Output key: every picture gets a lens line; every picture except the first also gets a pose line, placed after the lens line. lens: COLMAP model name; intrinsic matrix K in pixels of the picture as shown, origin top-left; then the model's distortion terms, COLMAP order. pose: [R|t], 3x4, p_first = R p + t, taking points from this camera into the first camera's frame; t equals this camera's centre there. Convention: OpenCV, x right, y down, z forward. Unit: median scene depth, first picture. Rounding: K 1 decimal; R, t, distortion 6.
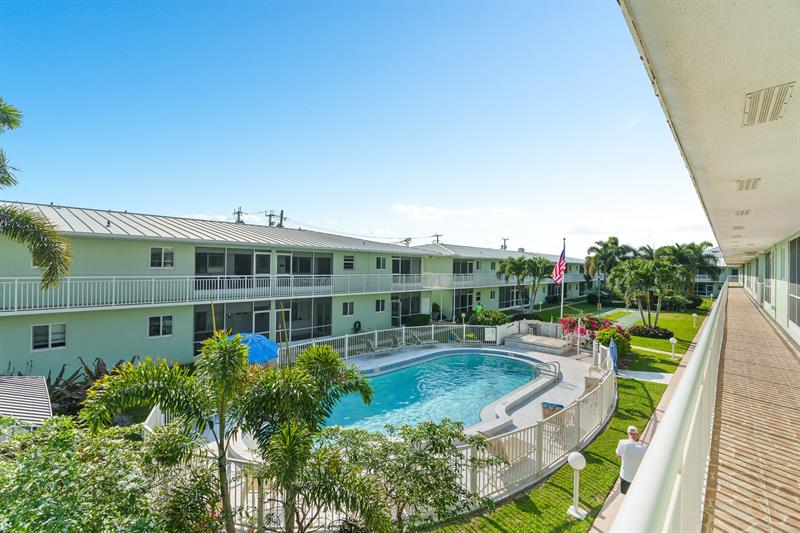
lens RADIAL K [[375.4, 0, 403.7], [0, 375.4, 269.6], [0, 0, 1]] dist [-0.013834, 0.004998]
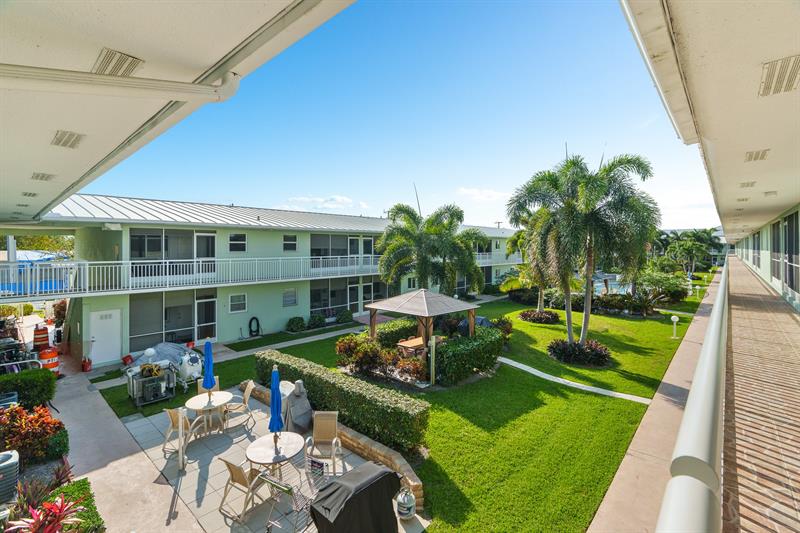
lens RADIAL K [[375.4, 0, 405.1], [0, 375.4, 242.1], [0, 0, 1]] dist [-0.013834, 0.004998]
pose [[0.999875, -0.015821, 0.000734, 0.125301], [0.015833, 0.999658, -0.020806, 0.000896], [-0.000405, 0.020815, 0.999783, 0.152501]]
